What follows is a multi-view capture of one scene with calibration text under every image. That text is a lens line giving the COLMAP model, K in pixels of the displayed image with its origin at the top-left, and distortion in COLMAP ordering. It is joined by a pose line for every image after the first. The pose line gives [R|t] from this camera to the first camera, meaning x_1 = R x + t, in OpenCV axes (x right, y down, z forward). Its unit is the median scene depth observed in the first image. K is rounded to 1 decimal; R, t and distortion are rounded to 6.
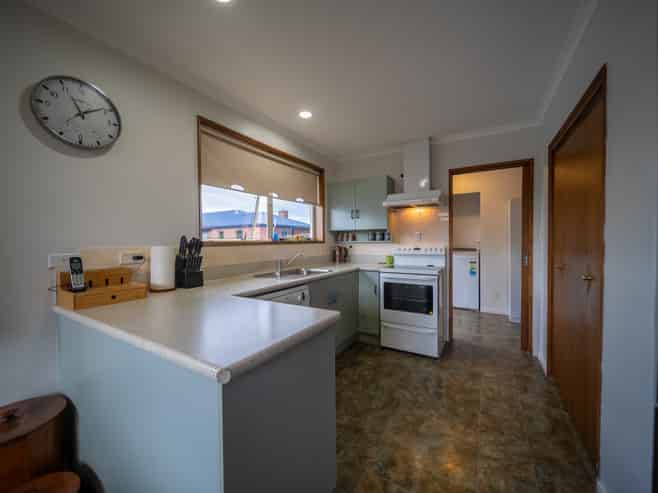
lens RADIAL K [[261.2, 0, 332.2], [0, 261.2, 243.2], [0, 0, 1]] dist [0.002434, 0.000223]
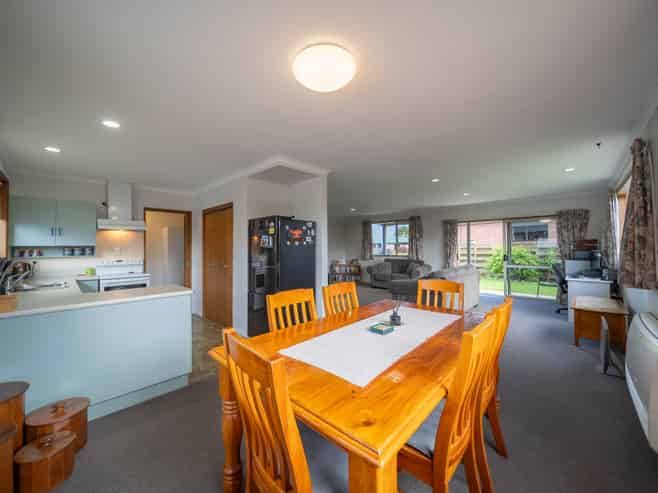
lens RADIAL K [[261.2, 0, 326.3], [0, 261.2, 245.6], [0, 0, 1]] dist [0.002434, 0.000223]
pose [[0.222221, 0.012477, 0.974916, -0.771613], [0.019877, 0.999652, -0.017325, -0.013729], [-0.974794, 0.023228, 0.221896, -0.347892]]
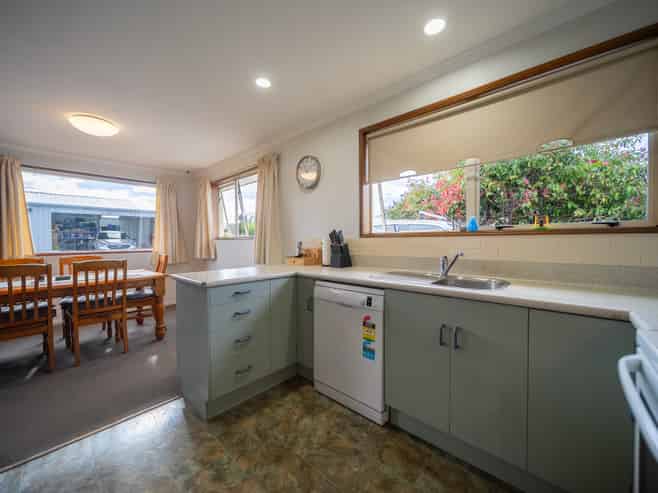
lens RADIAL K [[261.2, 0, 331.2], [0, 261.2, 243.4], [0, 0, 1]] dist [0.002434, 0.000223]
pose [[-0.198944, 0.040685, -0.979166, 0.470280], [0.008135, 0.999172, 0.039864, -0.007087], [0.979977, -0.000034, -0.199110, 0.728234]]
